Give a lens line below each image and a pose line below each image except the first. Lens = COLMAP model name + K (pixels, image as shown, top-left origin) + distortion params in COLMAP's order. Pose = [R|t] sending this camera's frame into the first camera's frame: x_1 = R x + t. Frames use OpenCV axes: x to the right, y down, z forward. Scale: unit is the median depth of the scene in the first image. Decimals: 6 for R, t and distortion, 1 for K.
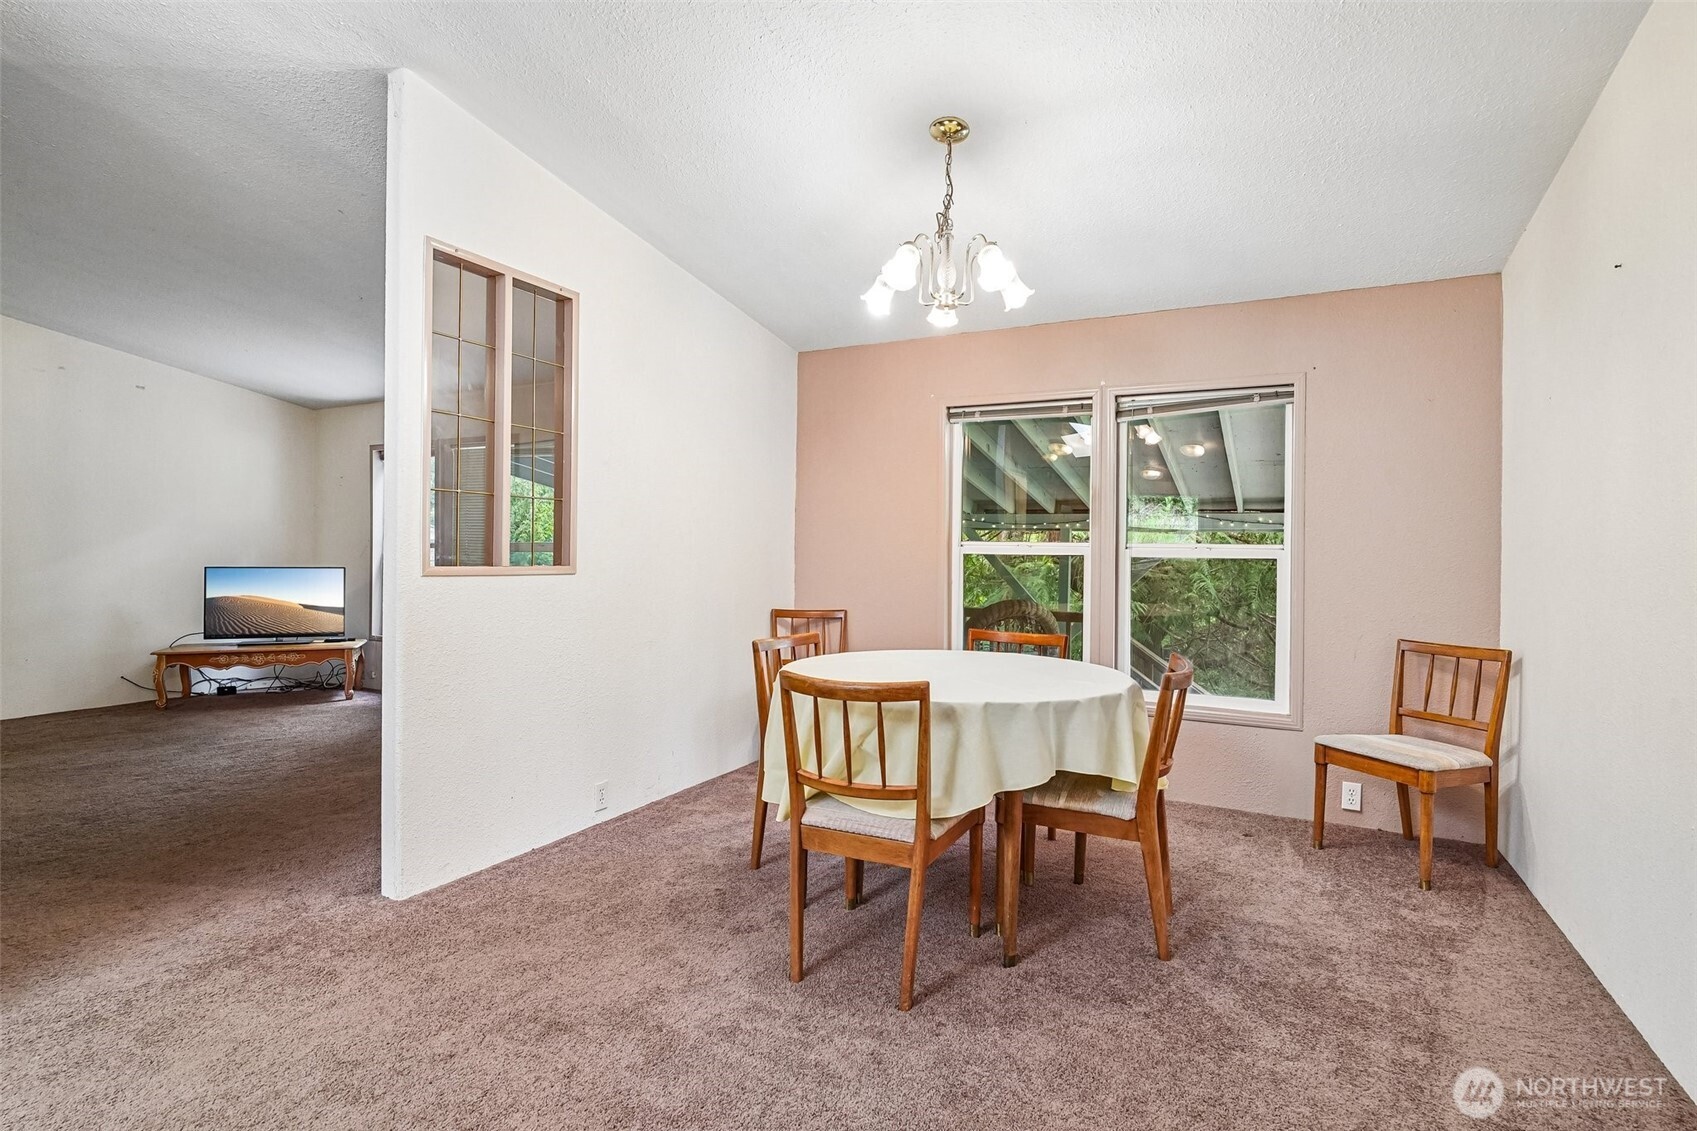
lens RADIAL K [[826.9, 0, 851.0], [0, 826.9, 569.7], [0, 0, 1]] dist [-0.021717, 0.015002]
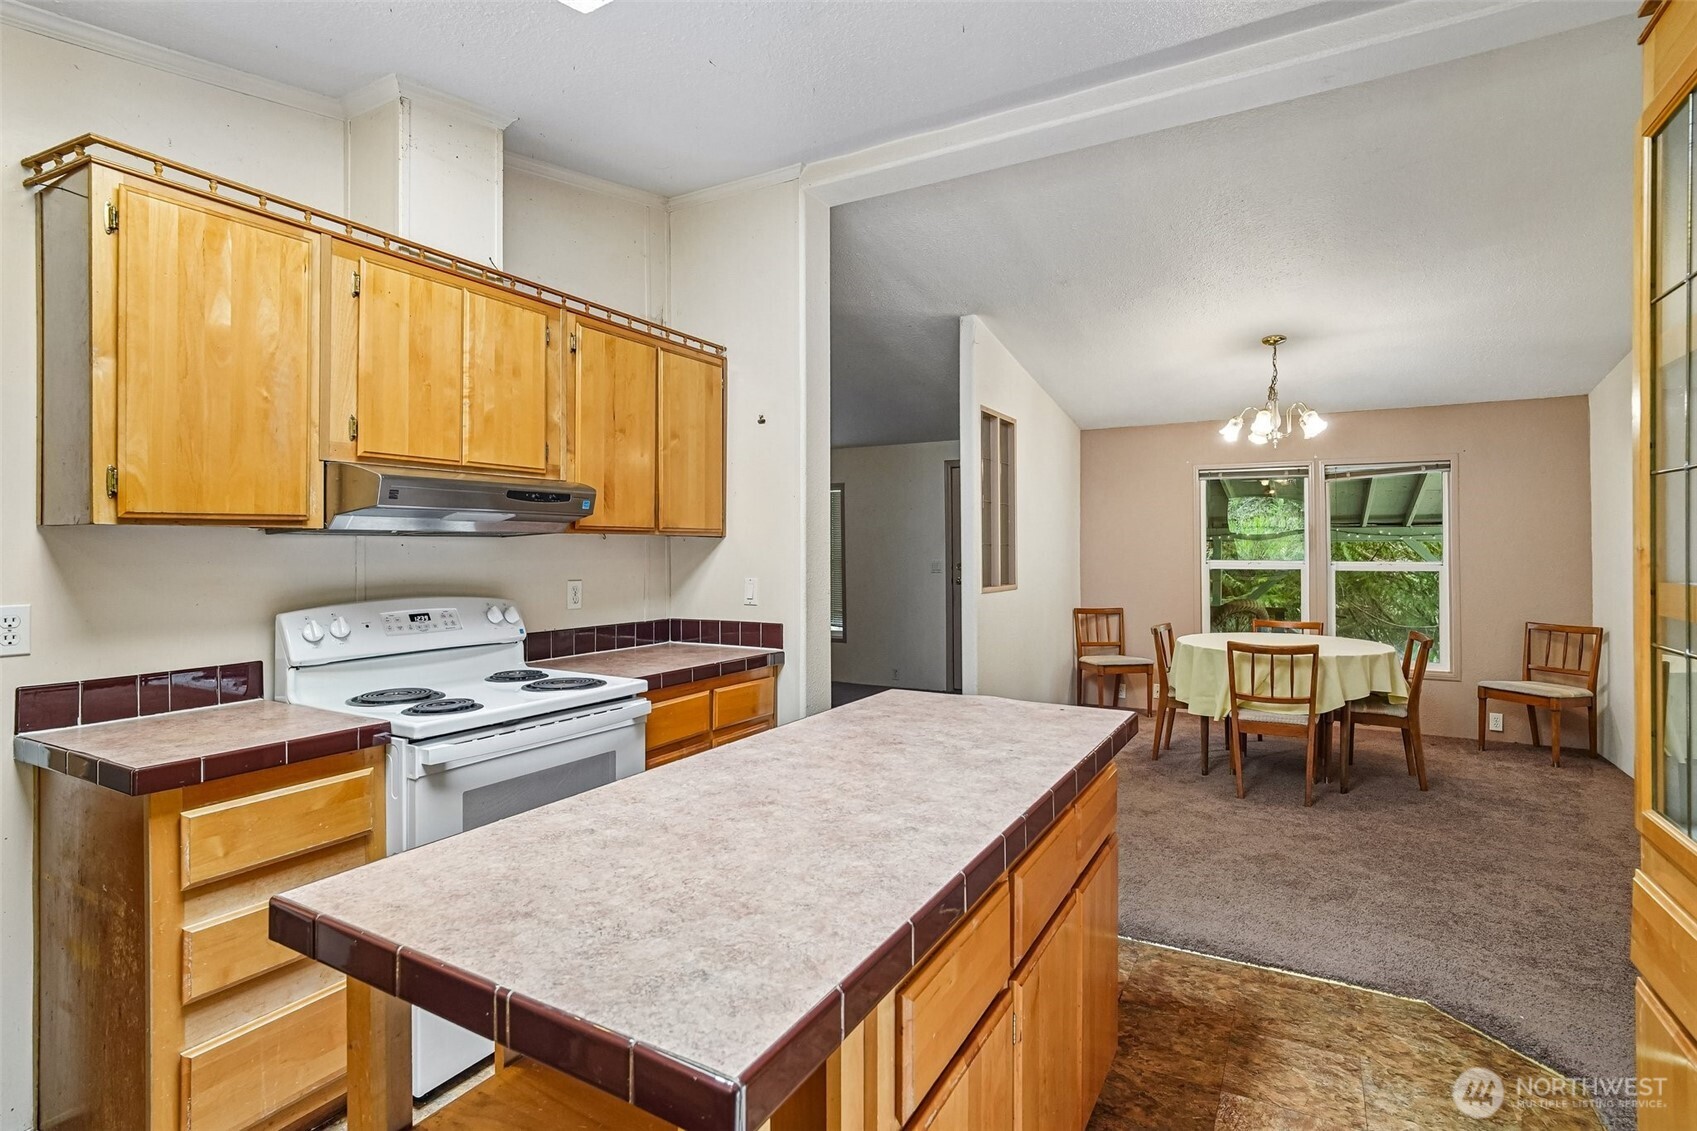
lens RADIAL K [[814.3, 0, 858.4], [0, 814.3, 555.7], [0, 0, 1]] dist [-0.027667, 0.014536]
pose [[0.999023, -0.015757, -0.041282, -0.644528], [0.015279, 0.999813, -0.011880, -0.052364], [0.041462, 0.011237, 0.999077, -0.705311]]
